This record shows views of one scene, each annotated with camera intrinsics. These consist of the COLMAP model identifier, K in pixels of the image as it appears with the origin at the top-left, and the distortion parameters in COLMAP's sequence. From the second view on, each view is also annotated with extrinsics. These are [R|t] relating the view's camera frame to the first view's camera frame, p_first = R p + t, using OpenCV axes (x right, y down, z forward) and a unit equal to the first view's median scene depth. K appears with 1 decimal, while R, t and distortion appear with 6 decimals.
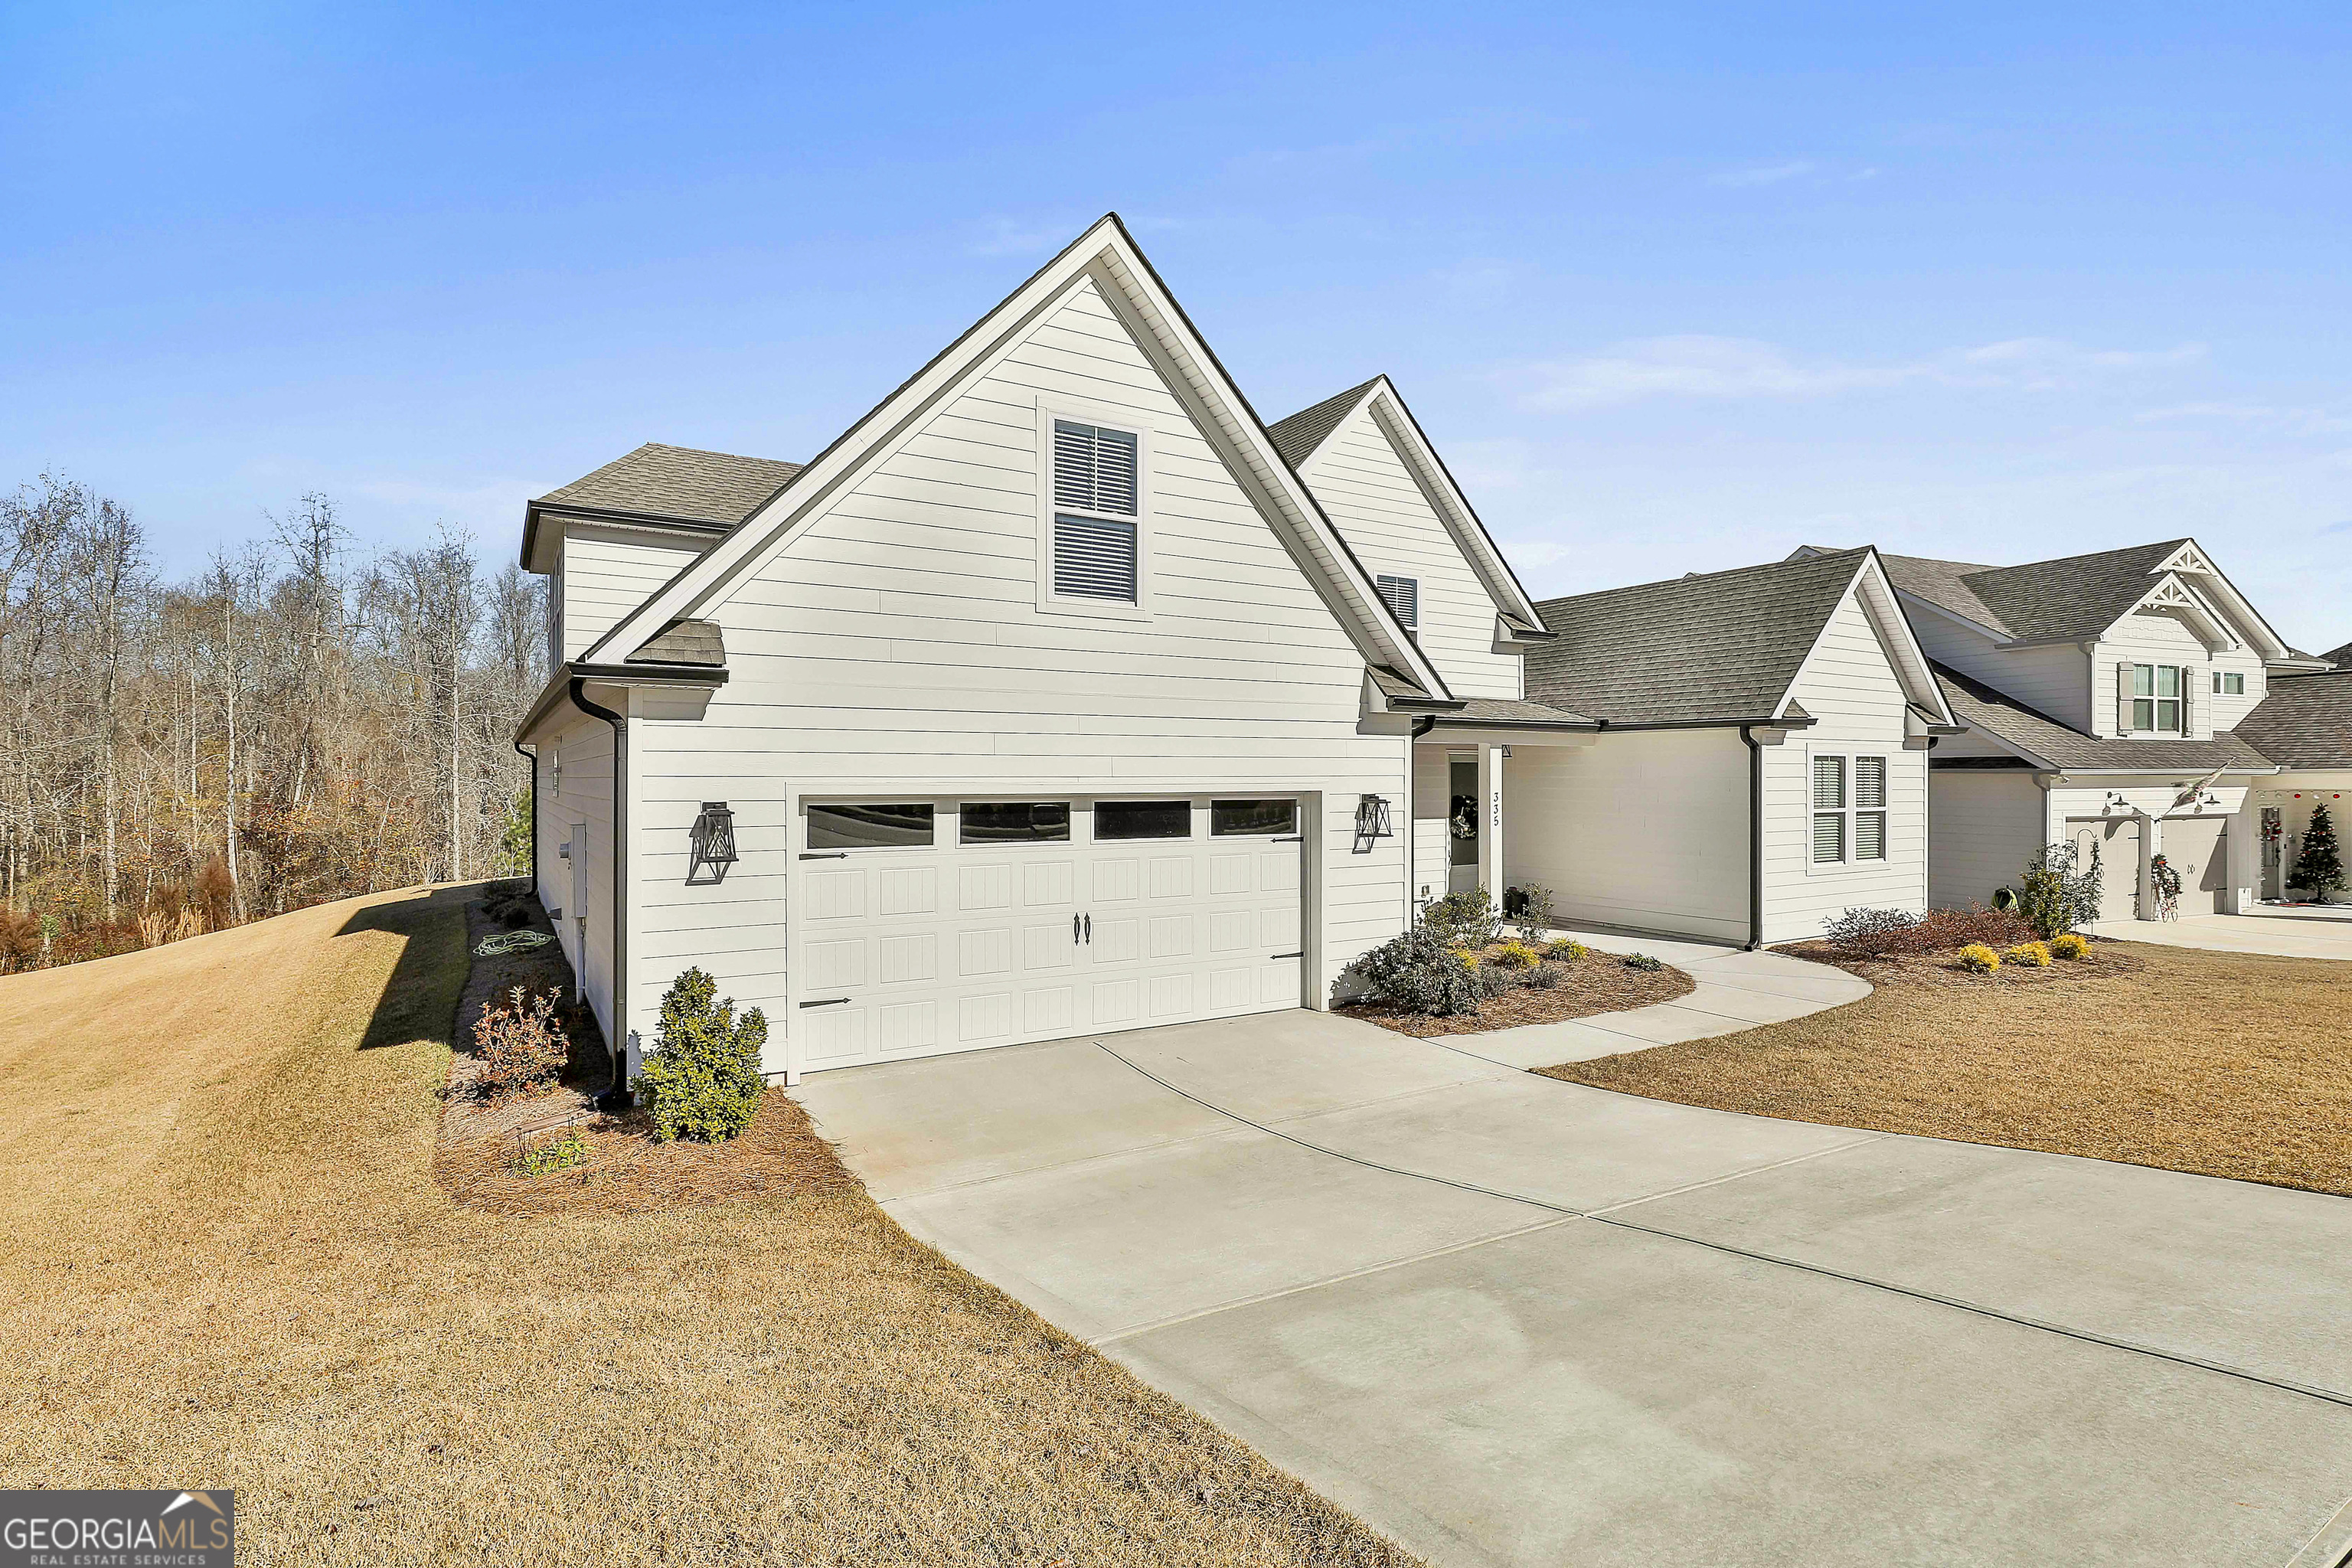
lens RADIAL K [[1132.3, 0, 1177.1], [0, 1132.3, 777.9], [0, 0, 1]] dist [-0.004393, 0.004033]
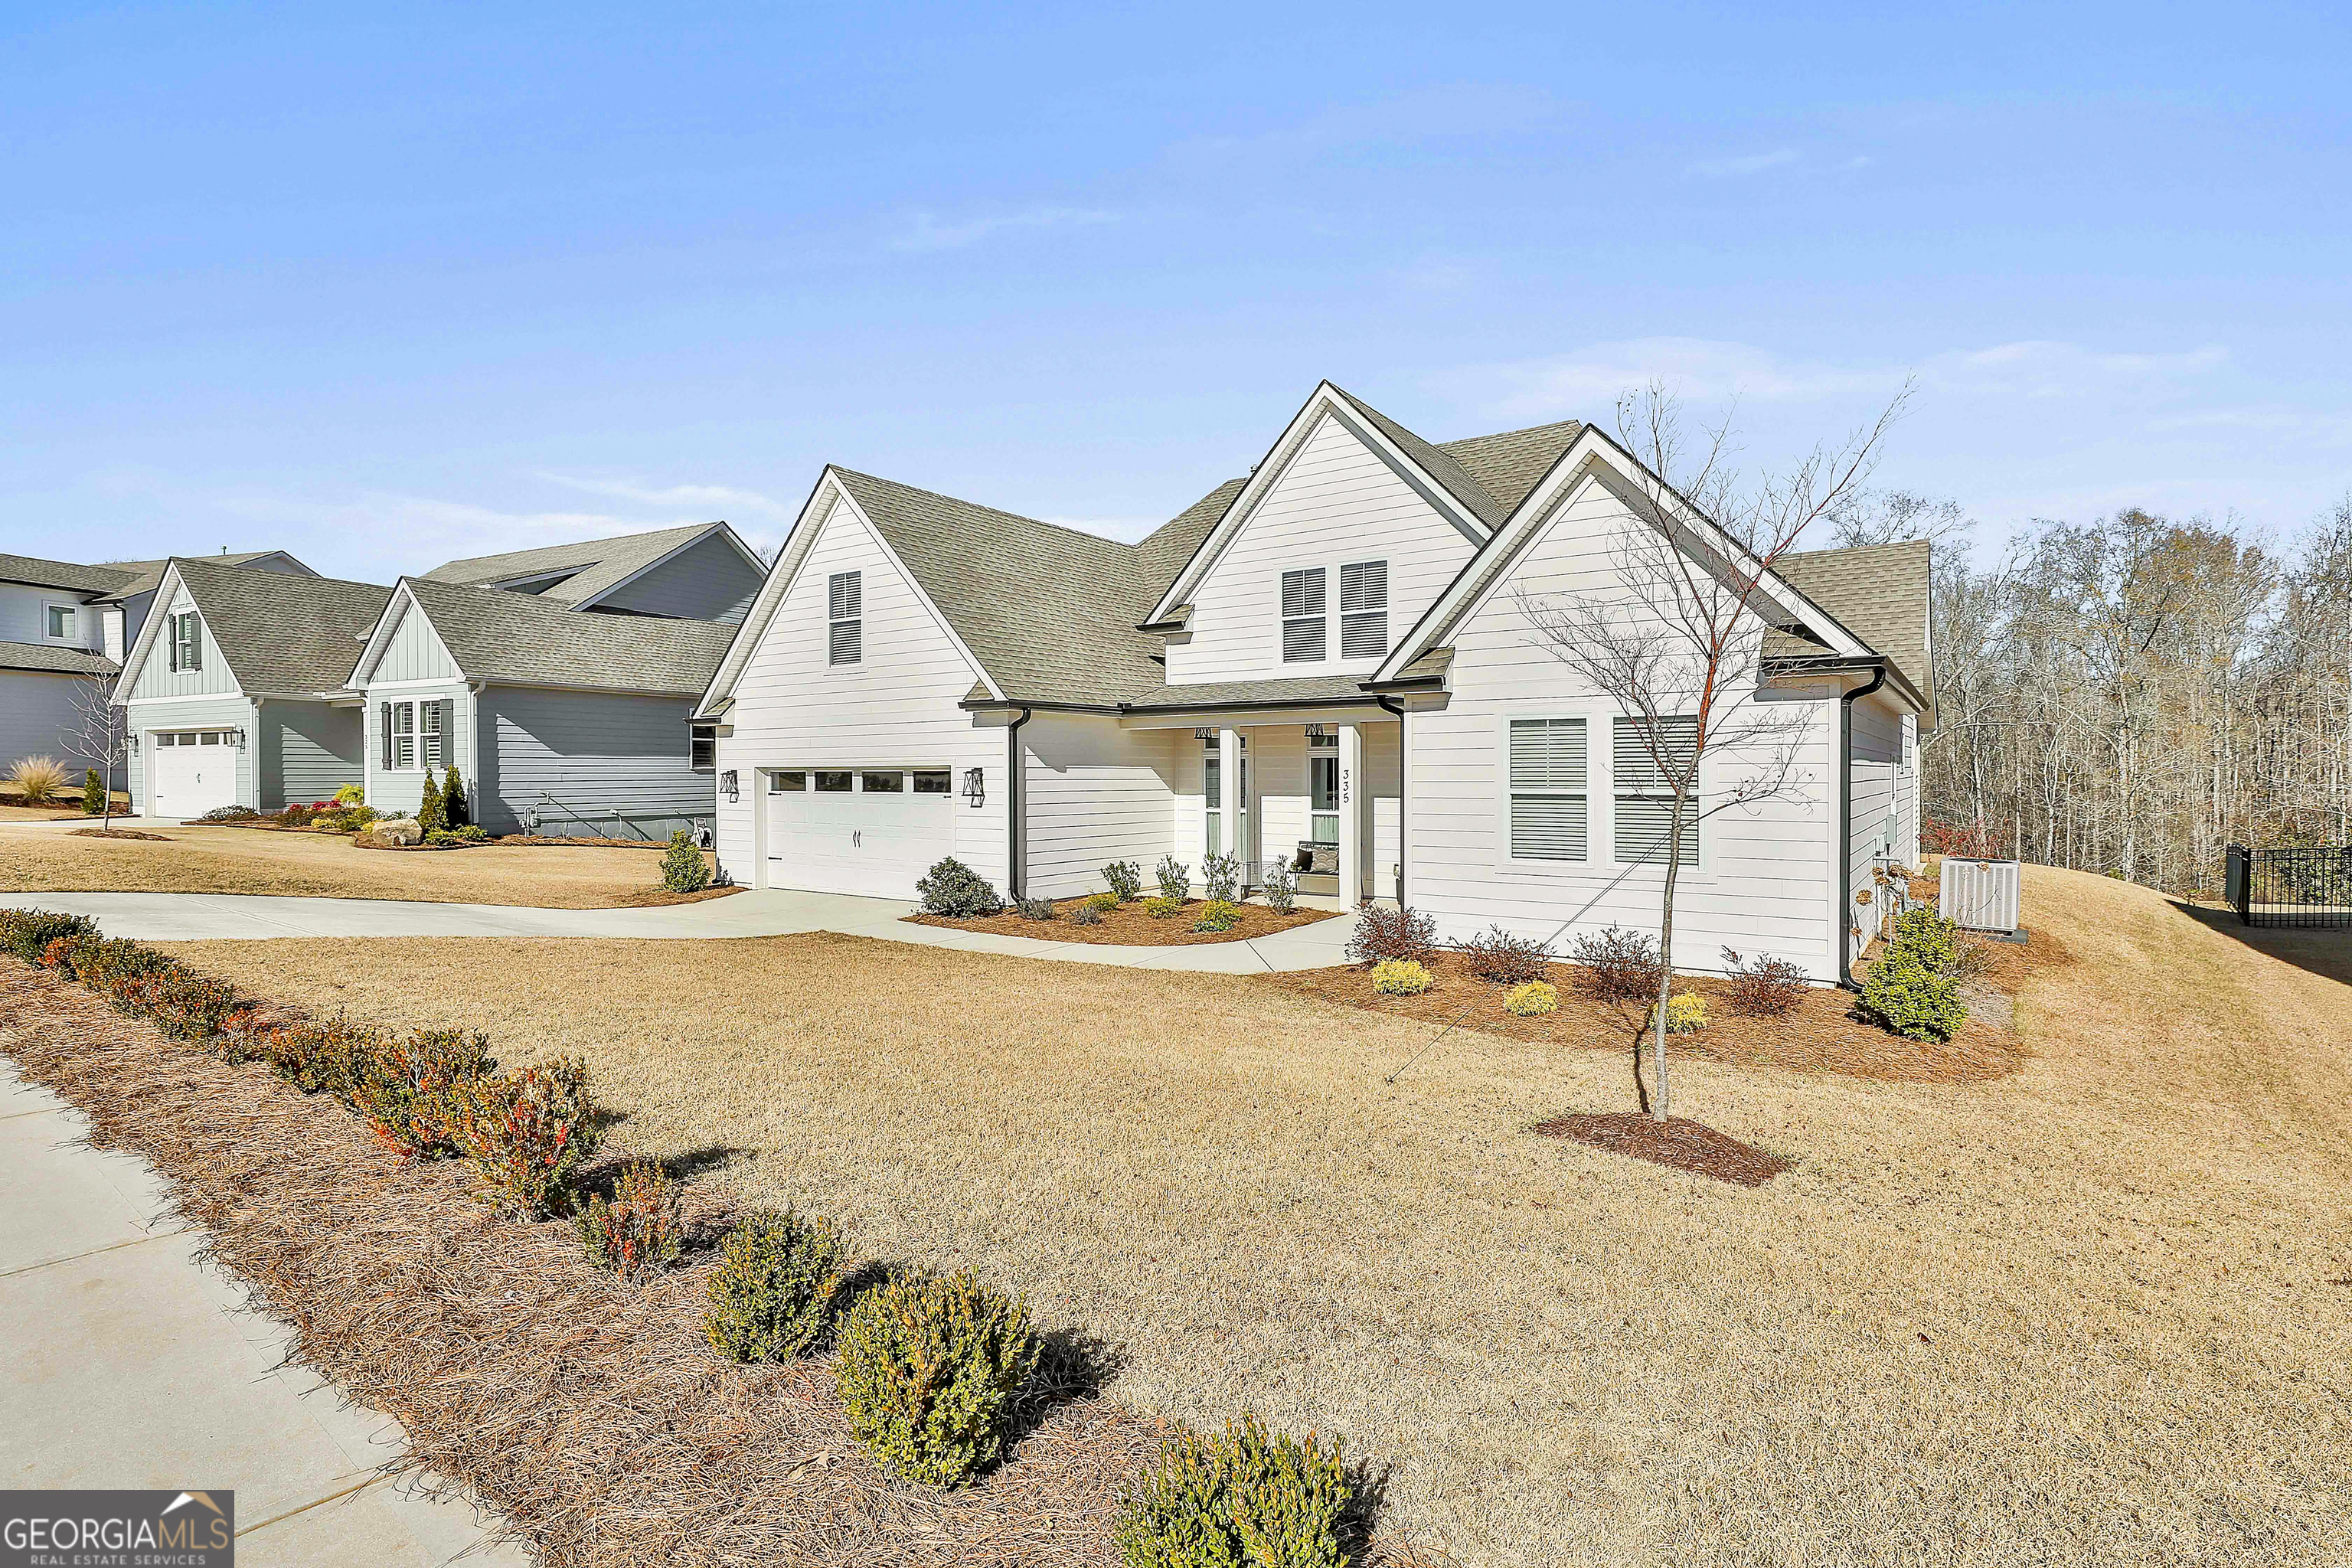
lens RADIAL K [[1132.3, 0, 1186.4], [0, 1132.3, 787.1], [0, 0, 1]] dist [-0.004393, 0.004033]
pose [[0.379864, 0.011383, -0.924972, 1.216967], [0.002507, 0.999908, 0.013335, 0.015362], [0.925039, -0.007384, 0.379801, 0.516795]]
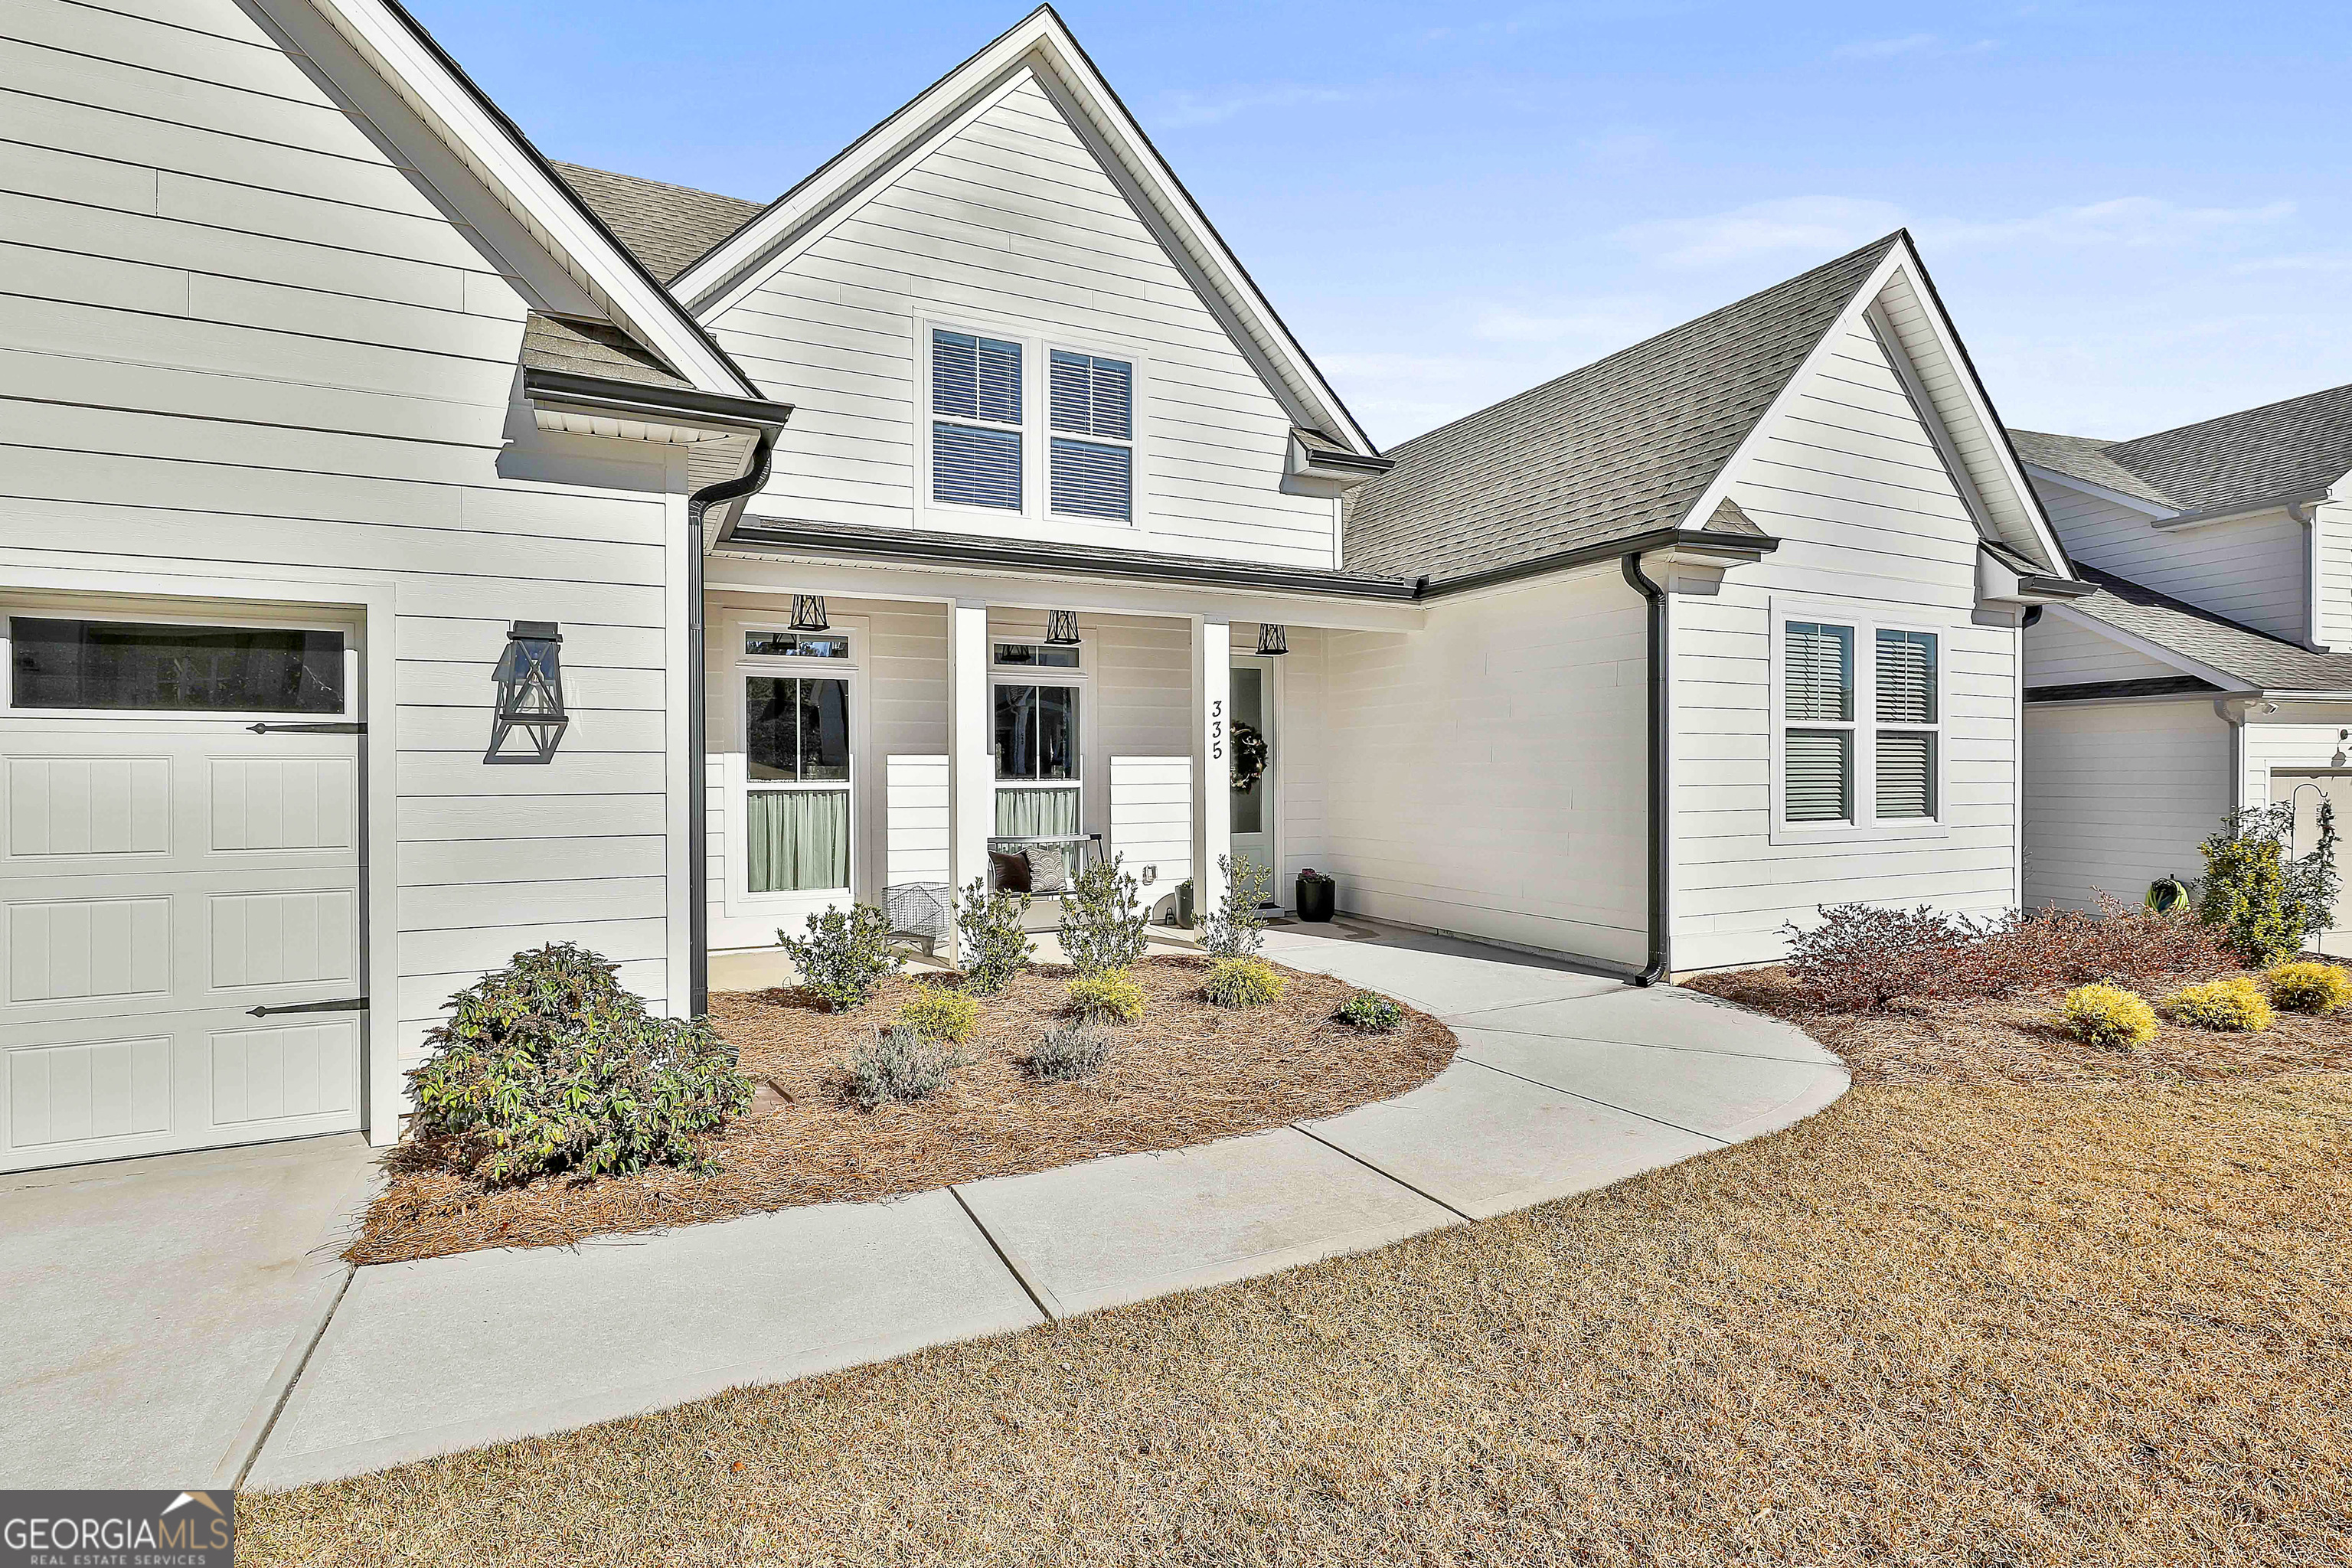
lens RADIAL K [[1132.3, 0, 1178.8], [0, 1132.3, 783.0], [0, 0, 1]] dist [-0.004393, 0.004033]
pose [[0.996264, -0.003759, -0.086278, 0.329627], [0.004198, 0.999979, 0.004907, 0.054240], [0.086258, -0.005250, 0.996259, 0.451003]]
